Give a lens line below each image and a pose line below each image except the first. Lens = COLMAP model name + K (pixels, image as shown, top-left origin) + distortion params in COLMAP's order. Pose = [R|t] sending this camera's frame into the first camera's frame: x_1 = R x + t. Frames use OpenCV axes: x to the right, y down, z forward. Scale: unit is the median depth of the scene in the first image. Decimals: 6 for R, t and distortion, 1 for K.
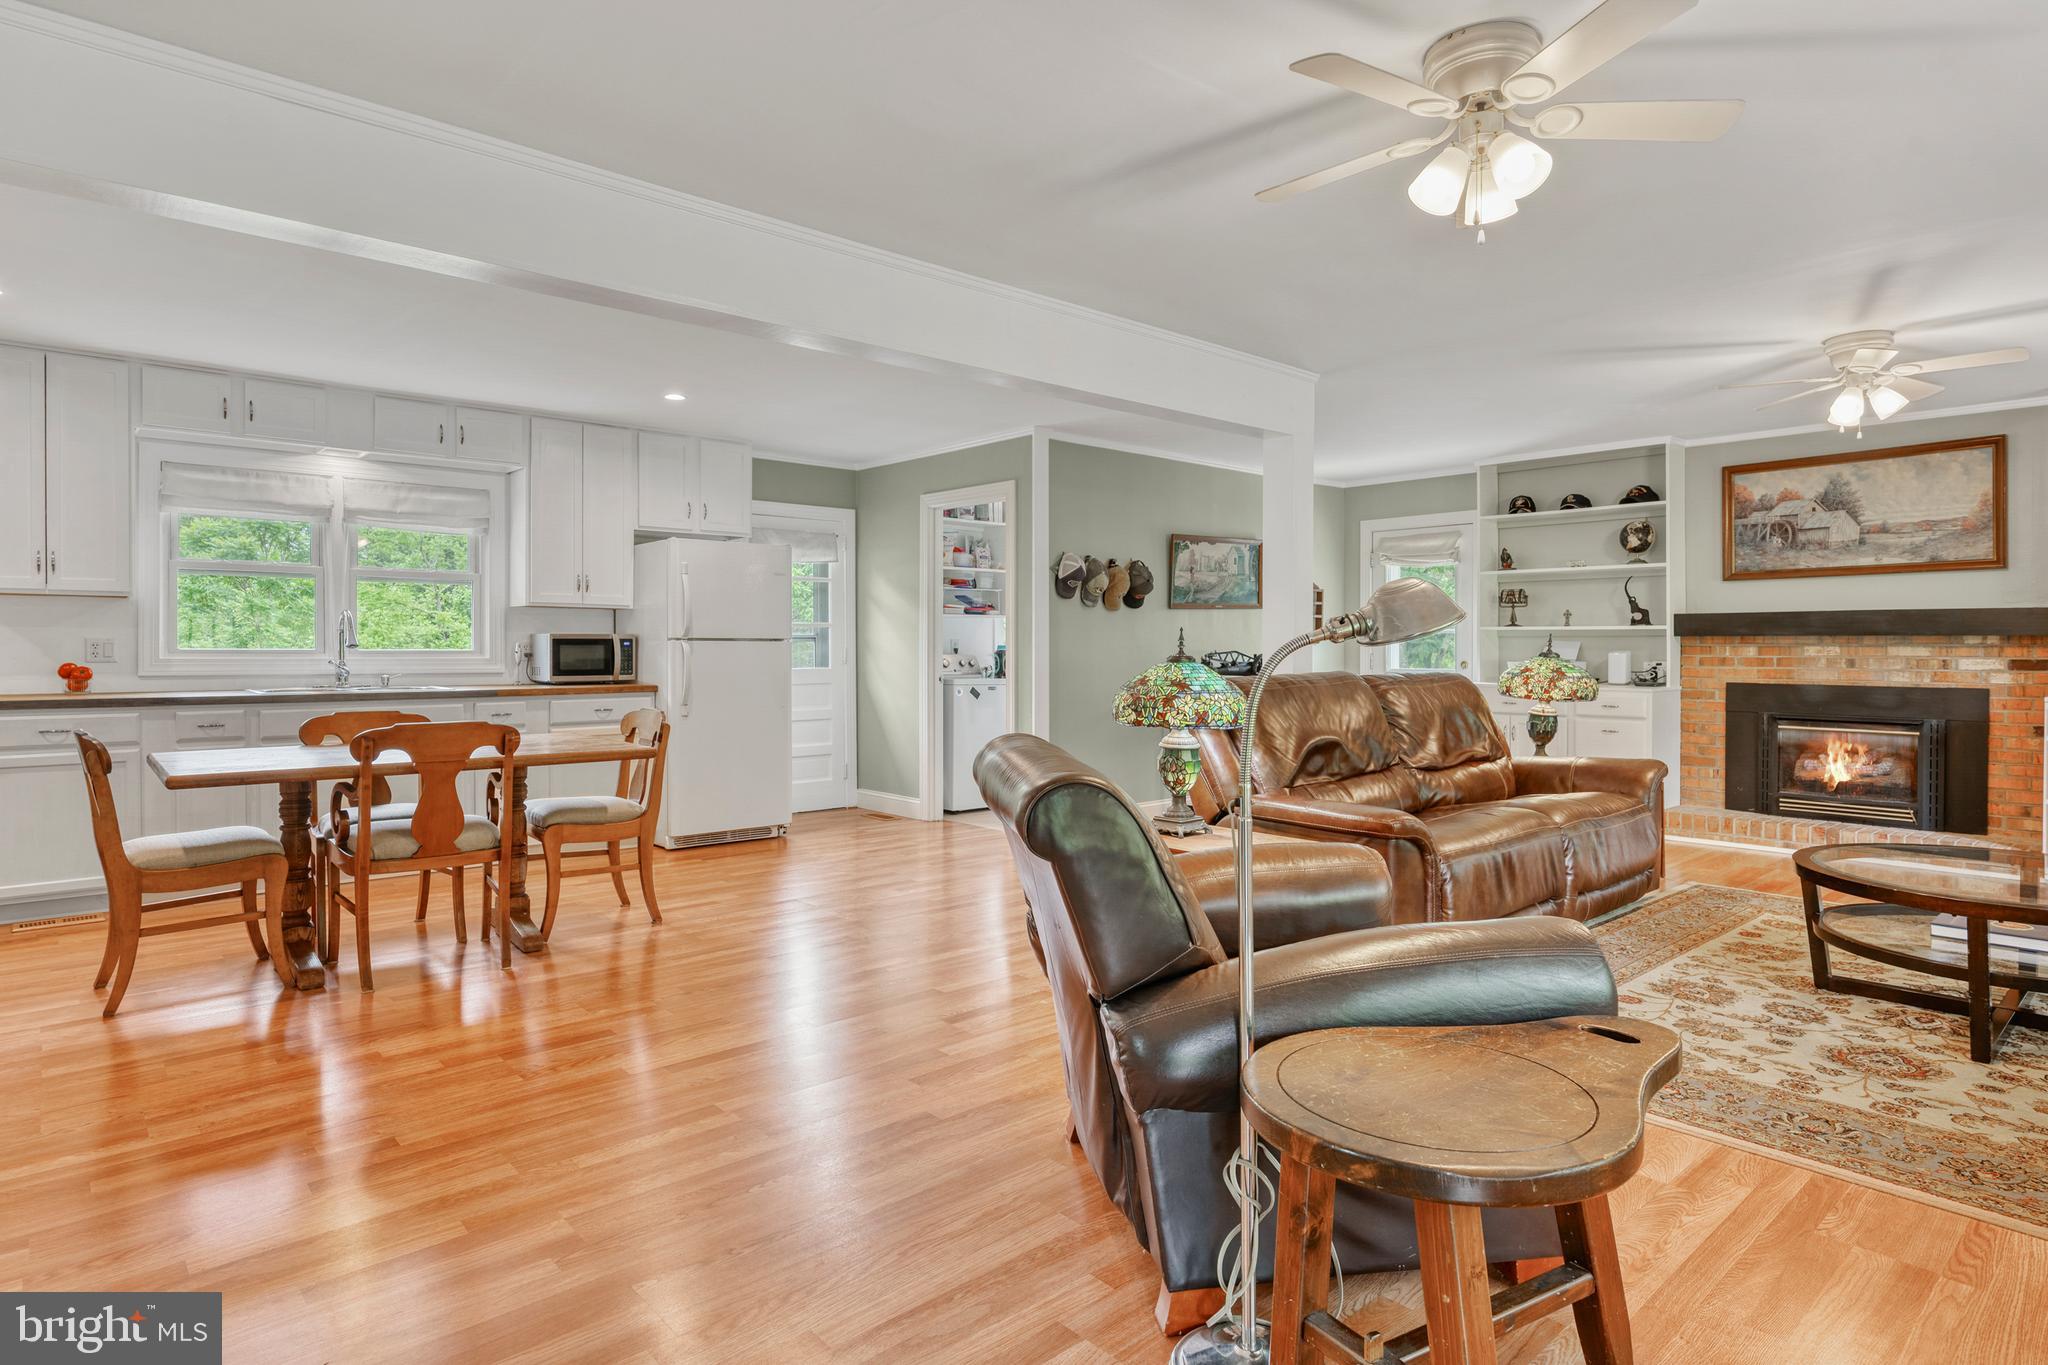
lens RADIAL K [[1112.6, 0, 1024.1], [0, 1112.6, 653.2], [0, 0, 1]] dist [-0.005134, 0.002956]
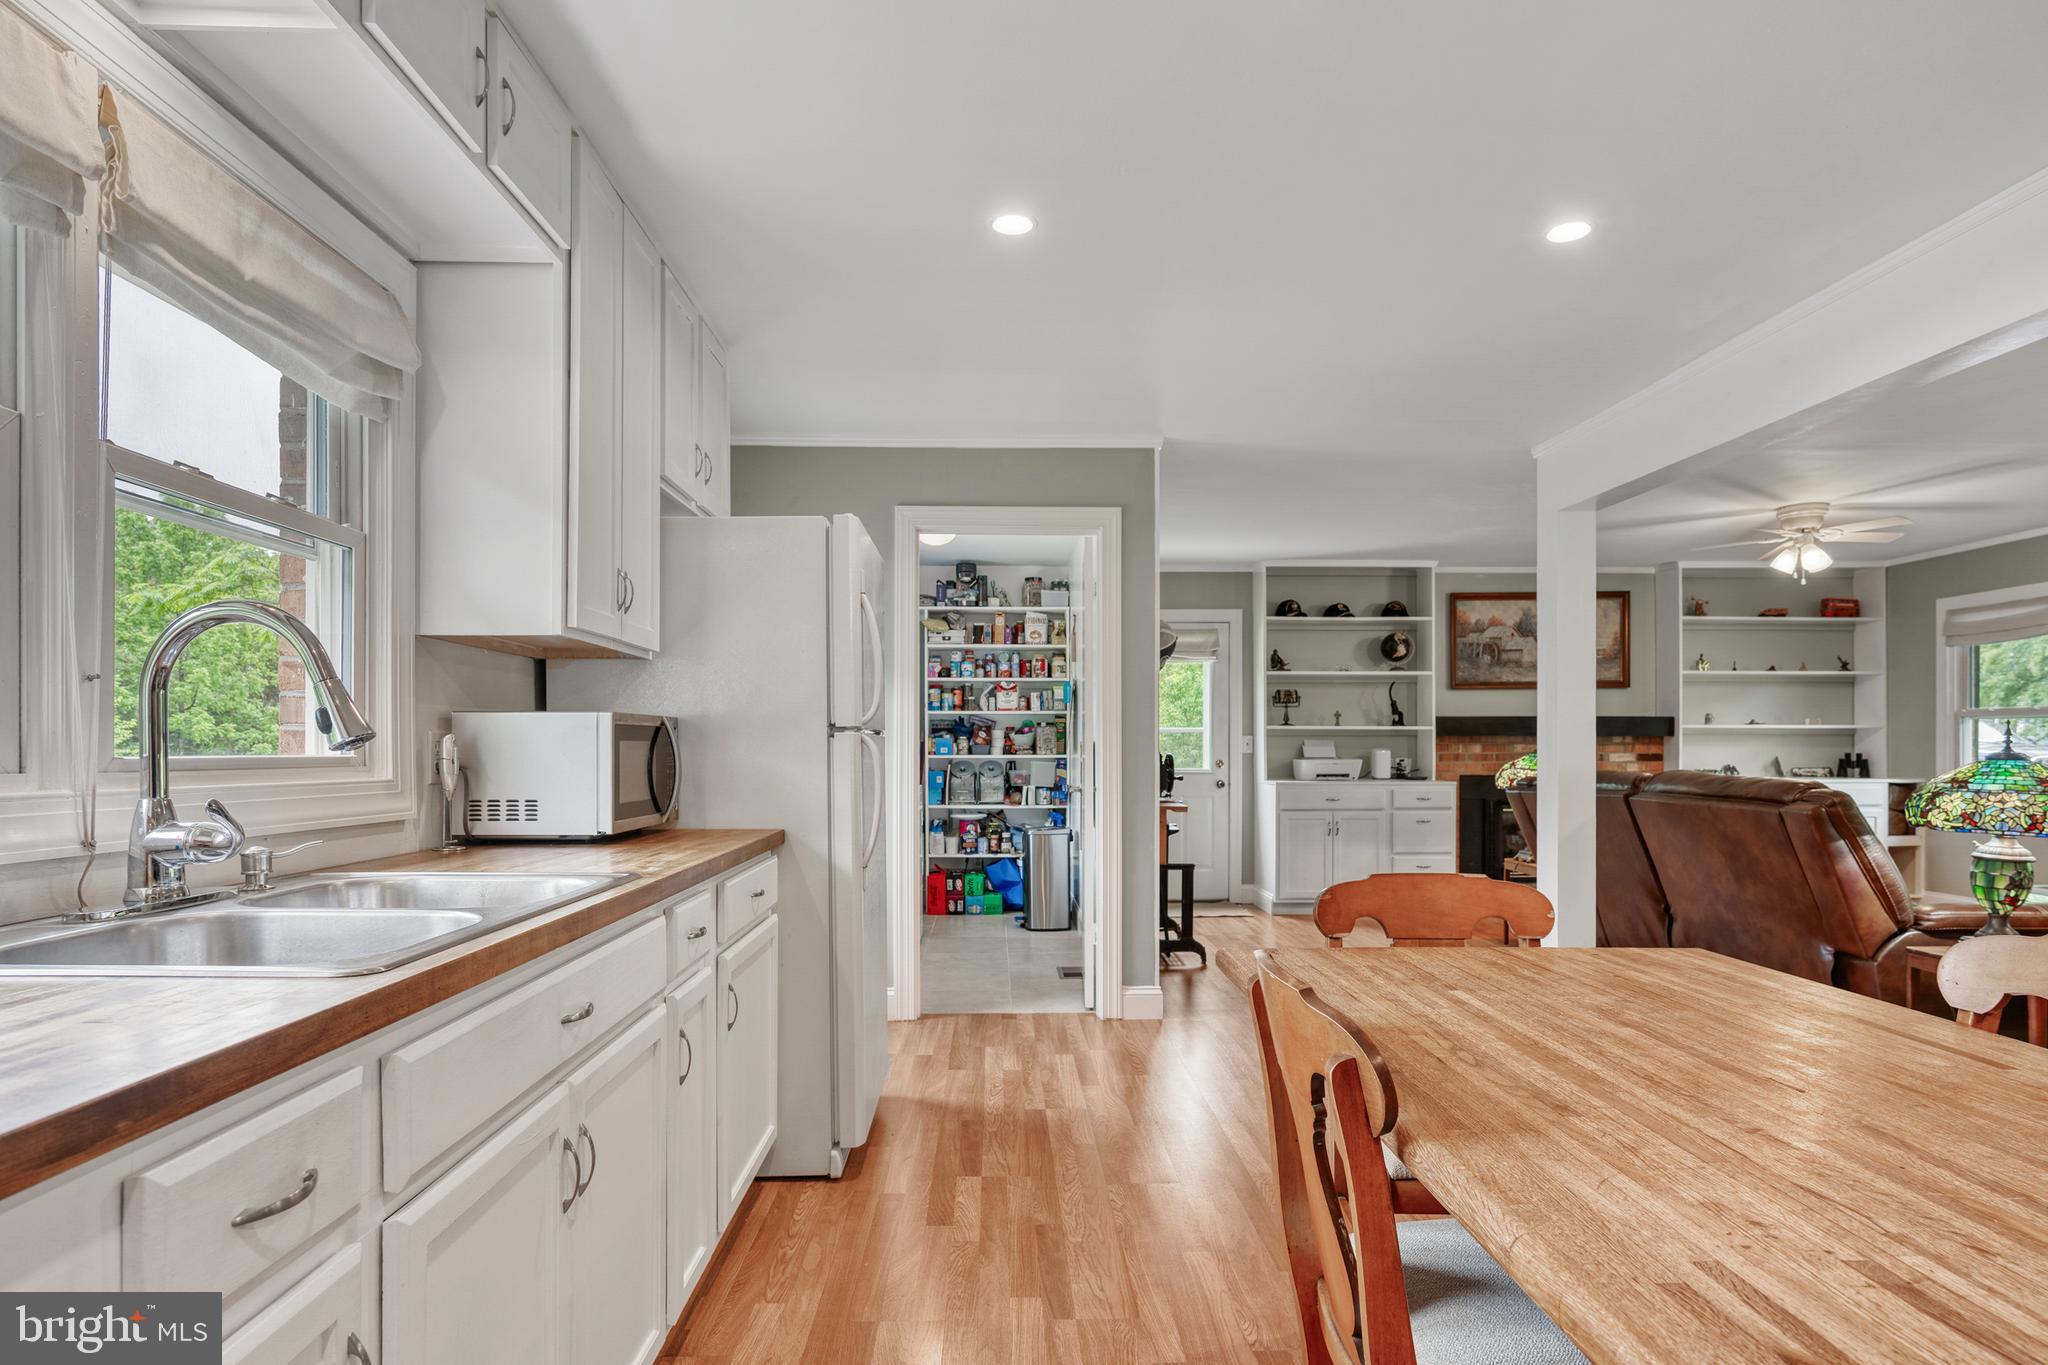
lens RADIAL K [[1112.6, 0, 1011.2], [0, 1112.6, 747.1], [0, 0, 1]] dist [-0.005134, 0.002956]
pose [[0.652627, -0.002191, 0.757676, -0.625538], [0.006683, 0.999974, -0.002865, -0.003498], [-0.757650, 0.006933, 0.652624, 0.636755]]
